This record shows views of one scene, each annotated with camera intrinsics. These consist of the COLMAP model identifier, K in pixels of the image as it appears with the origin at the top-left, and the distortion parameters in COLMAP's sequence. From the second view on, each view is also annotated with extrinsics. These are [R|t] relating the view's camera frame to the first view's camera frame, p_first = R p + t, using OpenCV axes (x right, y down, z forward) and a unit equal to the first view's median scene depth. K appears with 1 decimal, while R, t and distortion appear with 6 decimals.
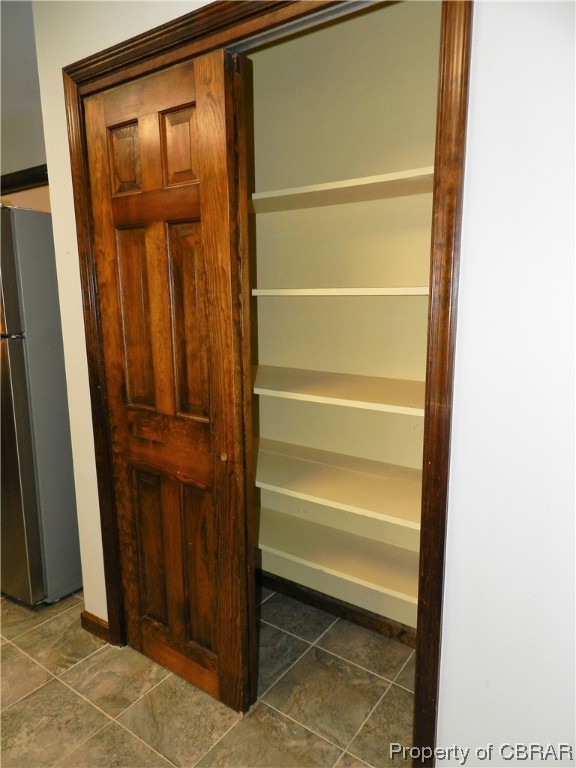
lens RADIAL K [[523.2, 0, 288.0], [0, 523.2, 384.0], [0, 0, 1]] dist [0.046624, -0.001101]
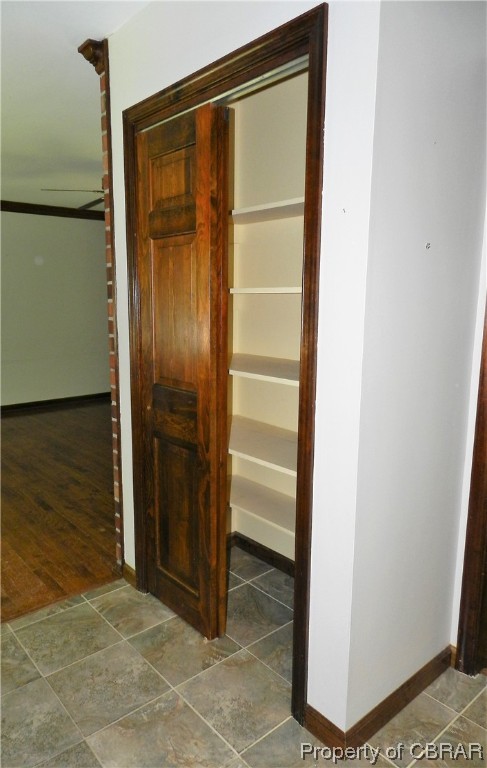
lens RADIAL K [[520.3, 0, 243.5], [0, 520.3, 384.0], [0, 0, 1]] dist [-0.007058, -0.000445]
pose [[0.969958, 0.088418, -0.226637, 0.325676], [-0.090938, 0.995856, -0.000684, 0.049286], [0.225637, 0.021273, 0.973979, -0.204098]]
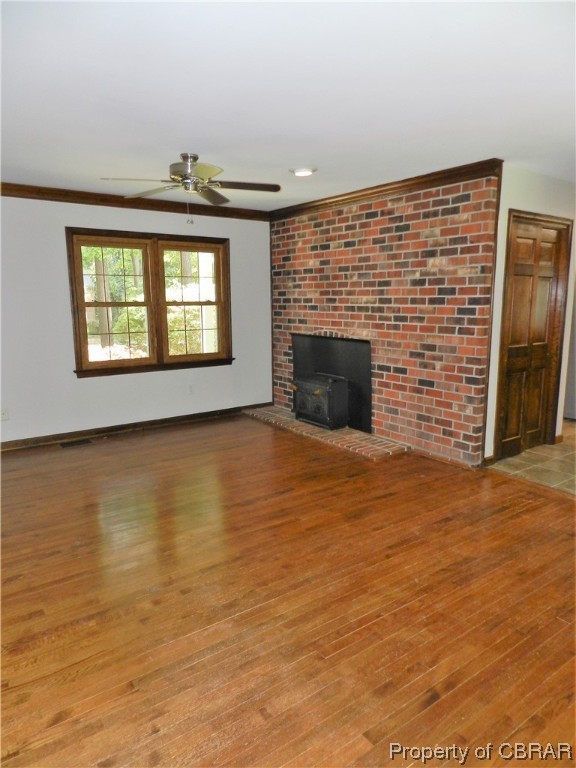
lens RADIAL K [[515.8, 0, 288.0], [0, 515.8, 384.0], [0, 0, 1]] dist [0.011185, 0.000672]
pose [[0.298161, -0.096750, 0.949600, -5.158189], [0.143636, 0.988069, 0.055570, -0.121378], [-0.943647, 0.119827, 0.308501, 2.234617]]
